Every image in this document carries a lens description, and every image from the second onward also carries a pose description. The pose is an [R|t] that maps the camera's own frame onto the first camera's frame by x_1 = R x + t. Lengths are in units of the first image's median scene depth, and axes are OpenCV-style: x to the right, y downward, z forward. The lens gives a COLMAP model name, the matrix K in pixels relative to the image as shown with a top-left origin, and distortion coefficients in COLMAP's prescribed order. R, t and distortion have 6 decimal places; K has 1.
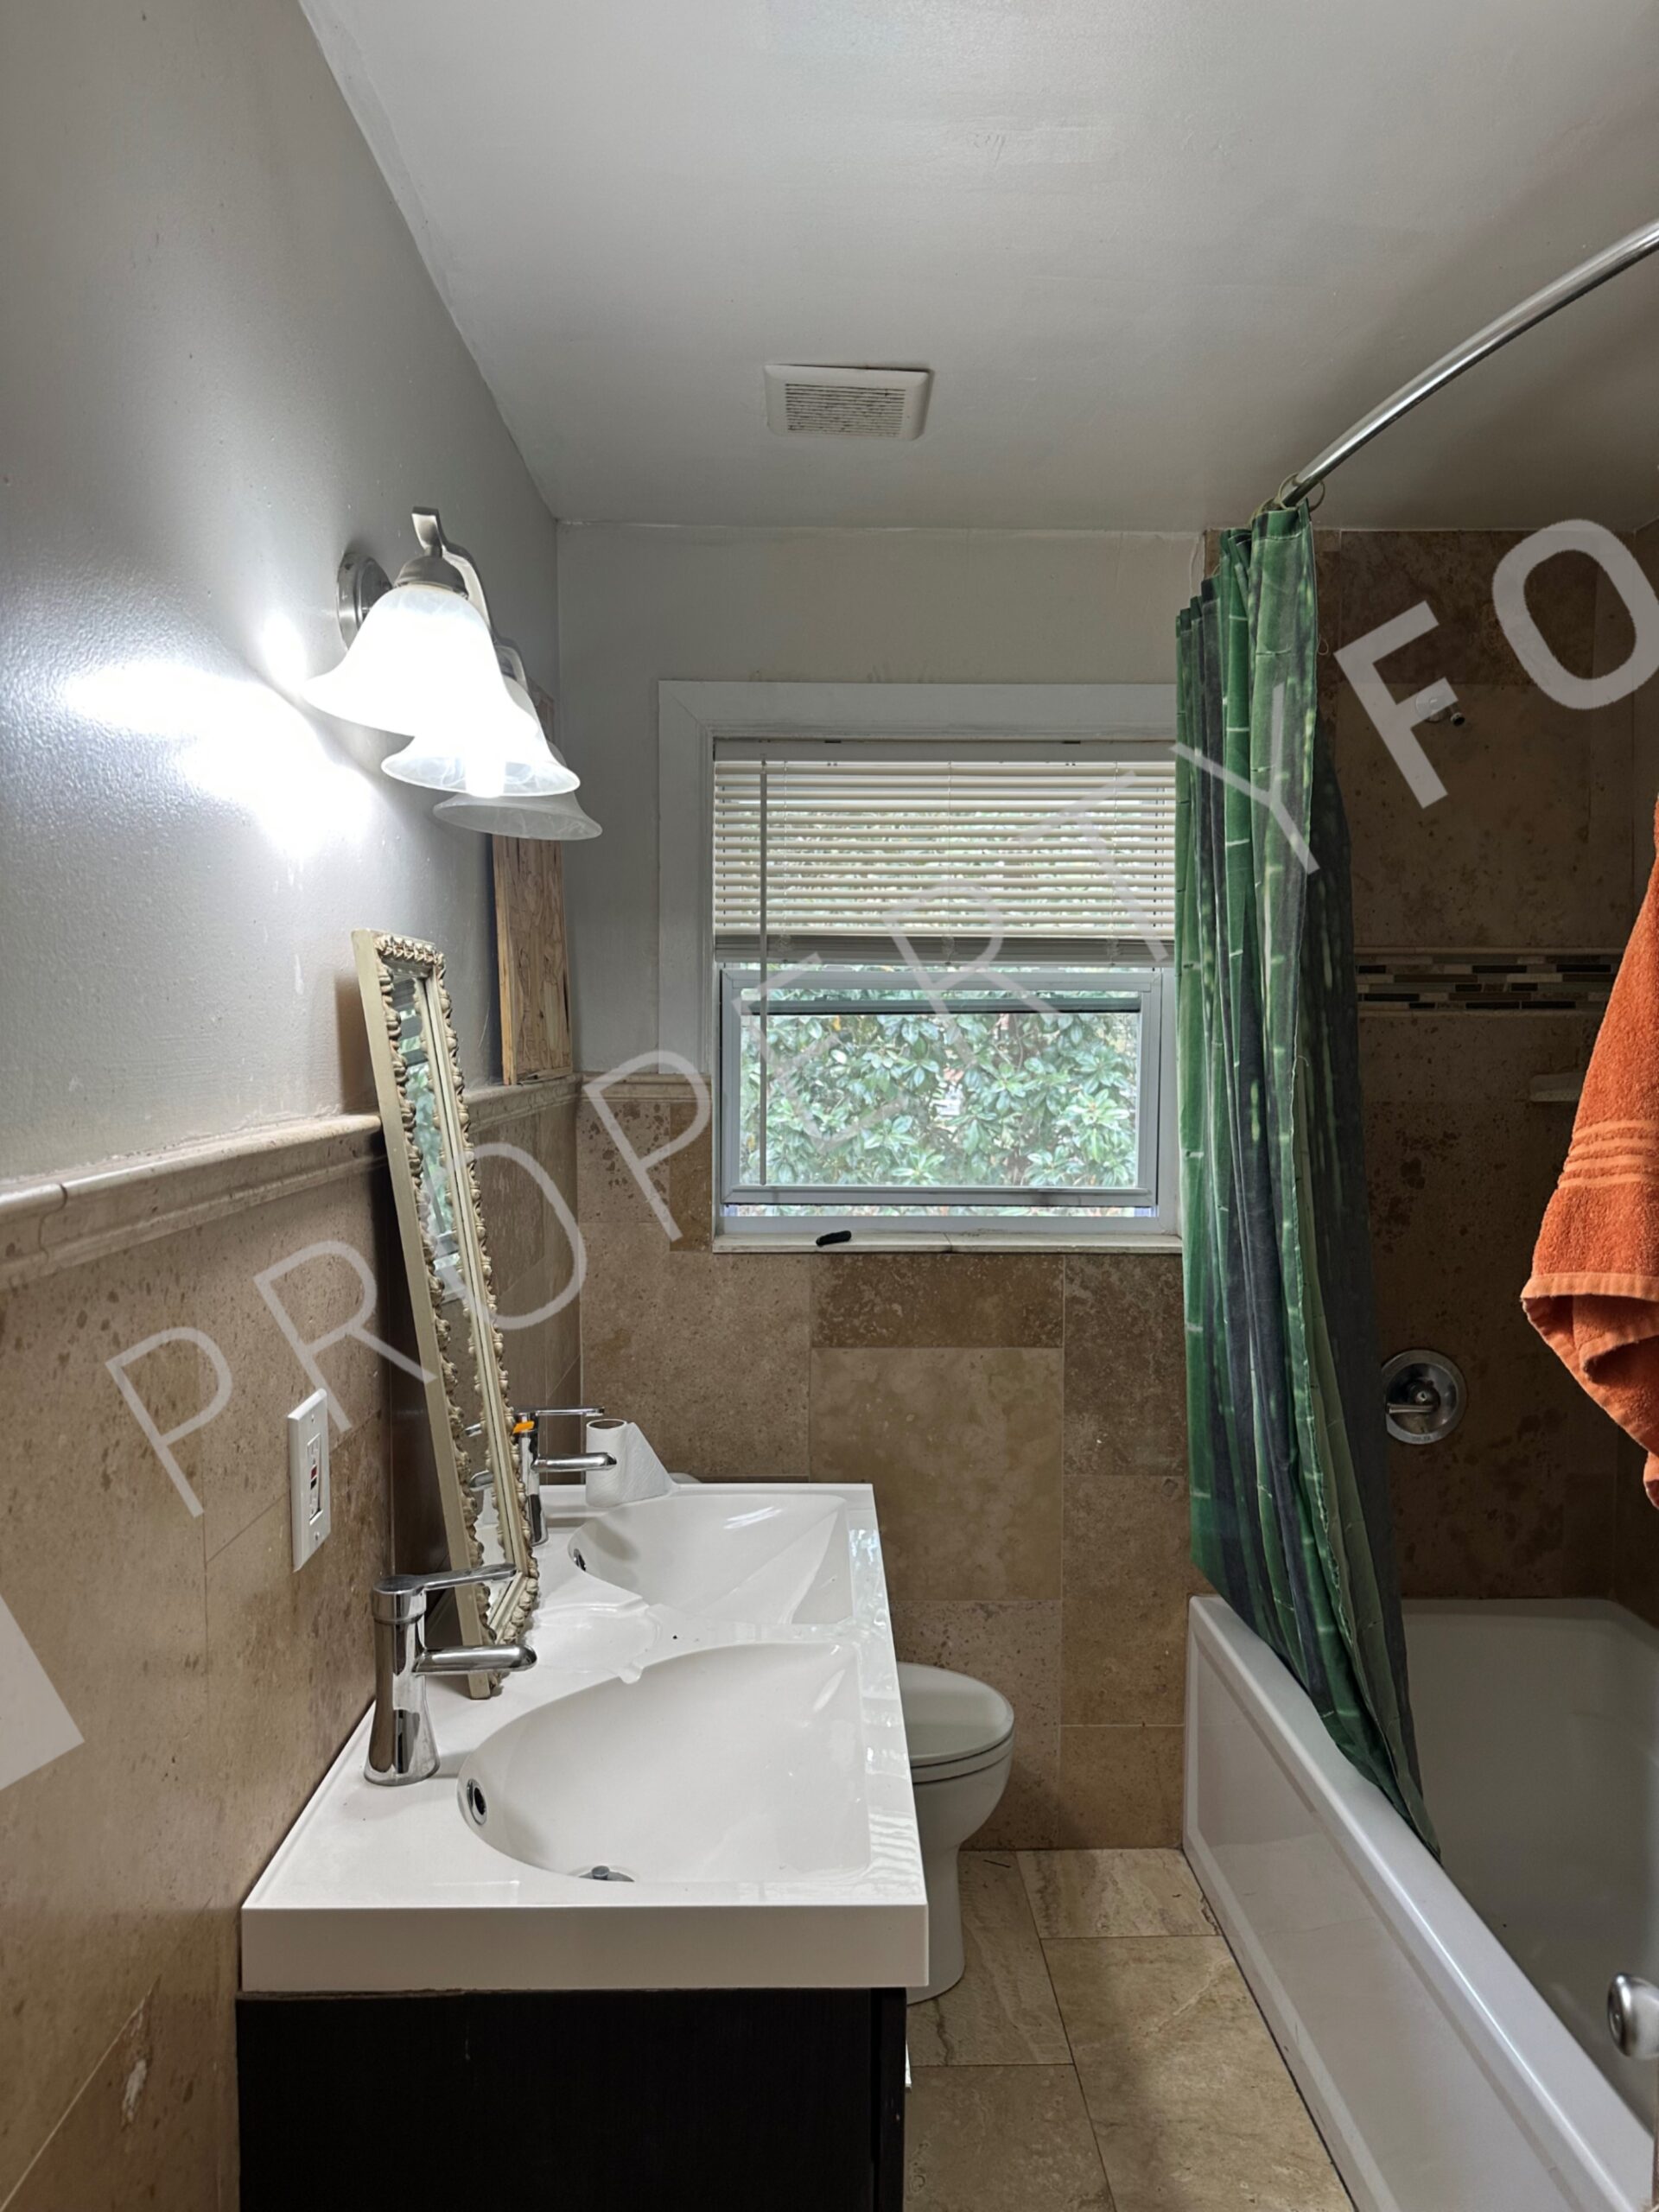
lens RADIAL K [[1570.0, 0, 829.5], [0, 1570.0, 1106.0], [0, 0, 1]] dist [0.096351, -0.142054]
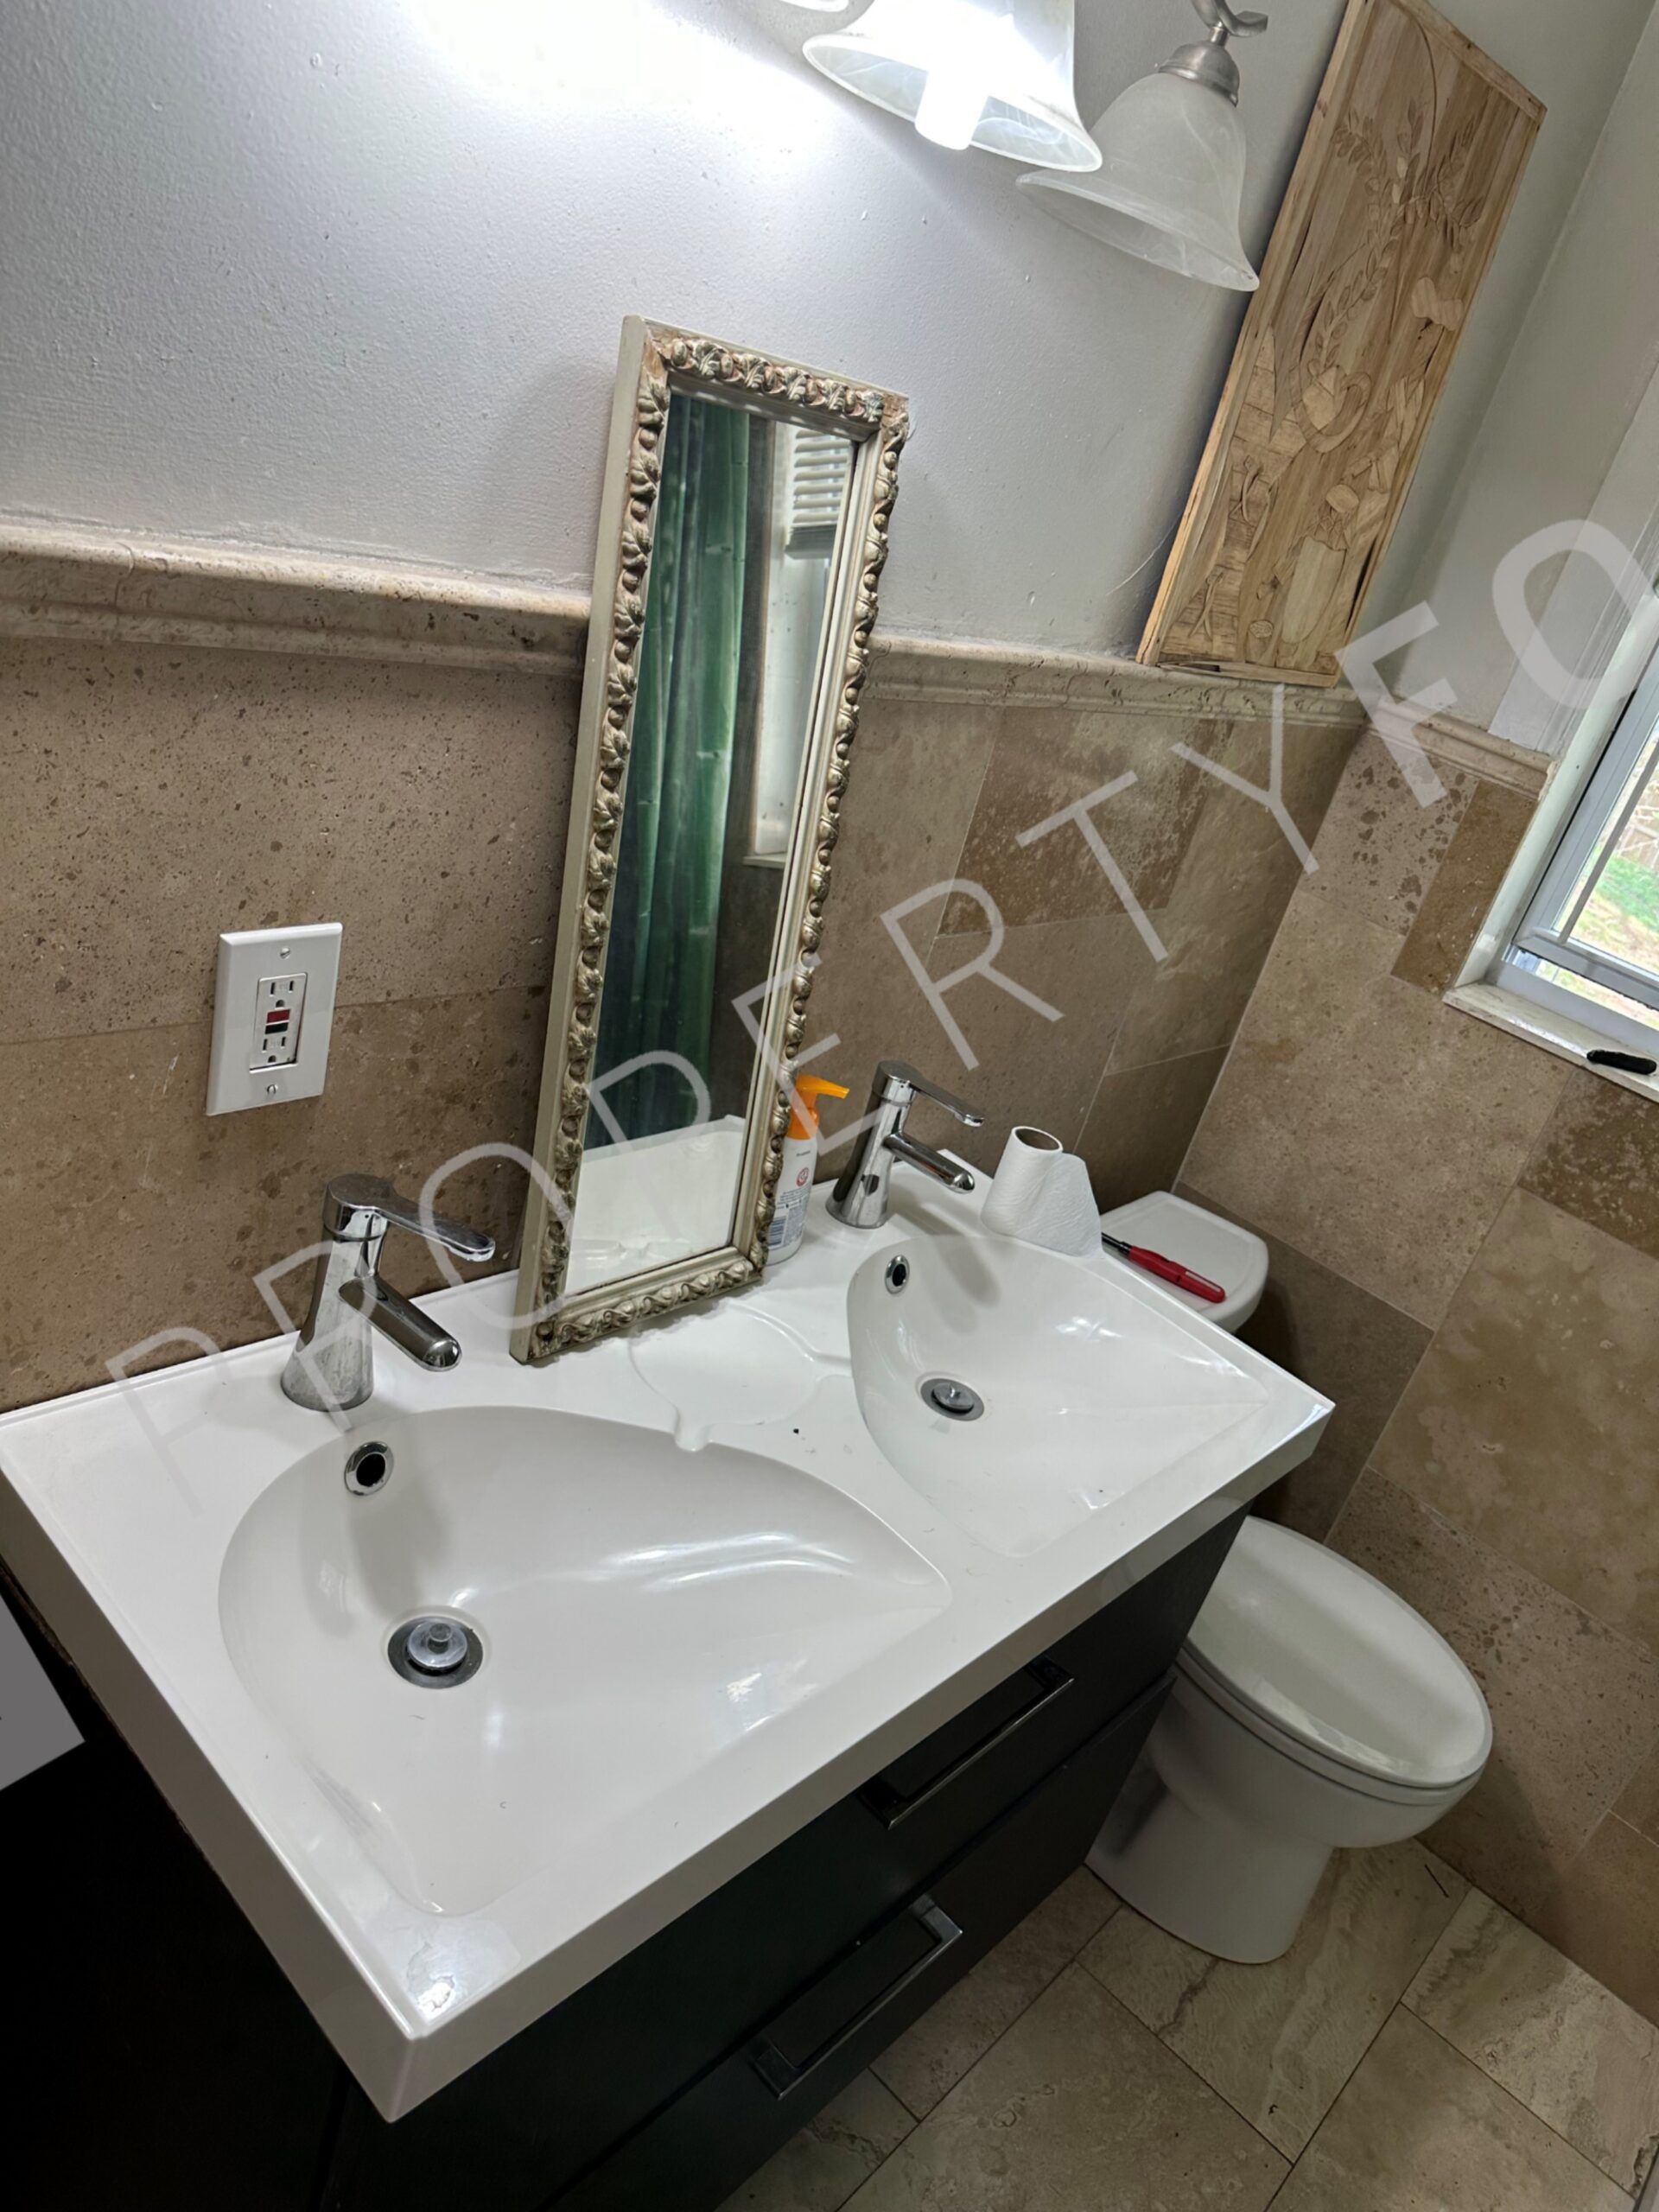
lens RADIAL K [[1570.0, 0, 829.5], [0, 1570.0, 1106.0], [0, 0, 1]] dist [0.096351, -0.142054]
pose [[0.695246, 0.471973, -0.542102, 0.152984], [-0.304162, 0.876536, 0.373055, -0.051958], [0.651244, -0.094478, 0.752964, 0.286958]]
